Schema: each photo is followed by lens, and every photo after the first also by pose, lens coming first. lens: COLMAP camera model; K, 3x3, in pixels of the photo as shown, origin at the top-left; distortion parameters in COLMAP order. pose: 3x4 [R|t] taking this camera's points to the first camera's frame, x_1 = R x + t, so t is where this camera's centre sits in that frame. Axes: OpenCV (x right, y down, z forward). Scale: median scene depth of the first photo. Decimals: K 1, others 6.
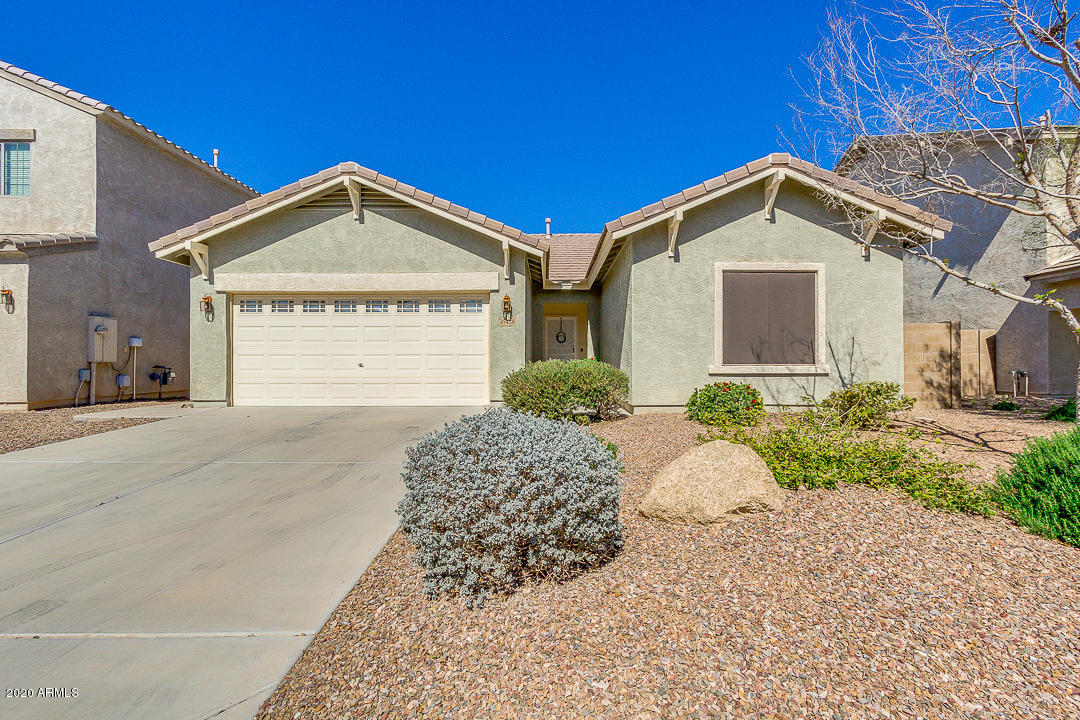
lens RADIAL K [[496.3, 0, 550.6], [0, 496.3, 357.4], [0, 0, 1]] dist [0.000941, -0.001281]
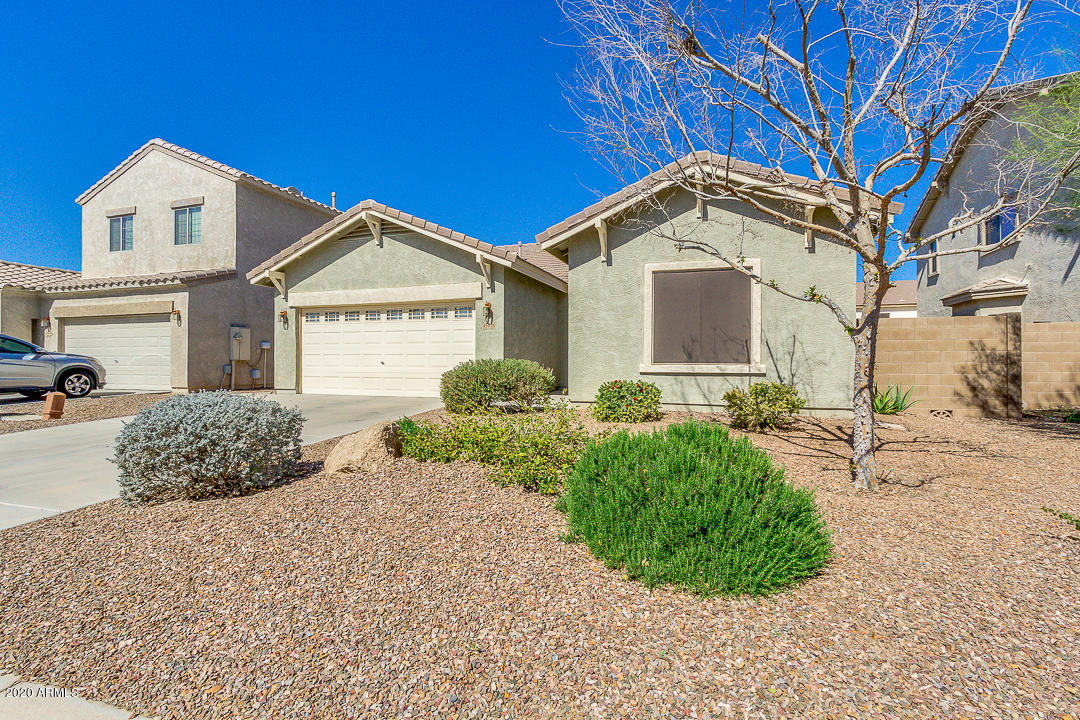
lens RADIAL K [[496.3, 0, 551.2], [0, 496.3, 359.5], [0, 0, 1]] dist [0.000941, -0.001281]
pose [[0.946985, 0.002162, -0.321271, 0.414314], [-0.001196, 0.999994, 0.003206, 0.002573], [0.321276, -0.002652, 0.946982, -0.031289]]
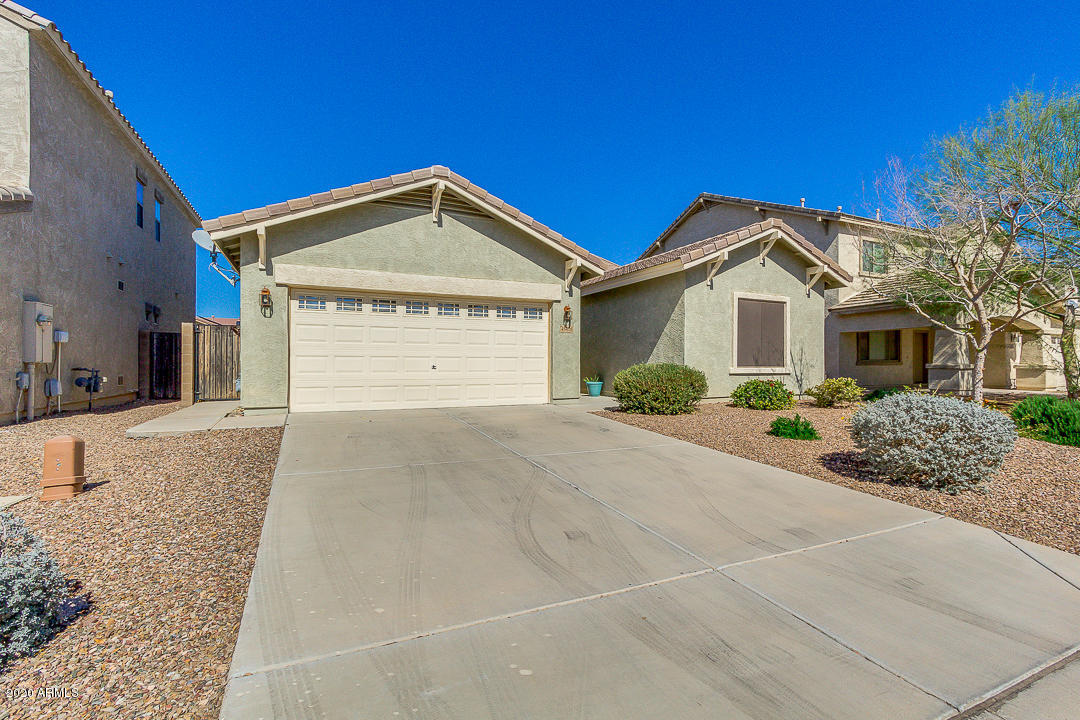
lens RADIAL K [[496.3, 0, 546.1], [0, 496.3, 359.9], [0, 0, 1]] dist [0.000941, -0.001281]
pose [[0.902553, 0.006676, 0.430527, -0.618526], [-0.007782, 0.999969, 0.000807, -0.001874], [-0.430508, -0.004079, 0.902578, -0.003411]]
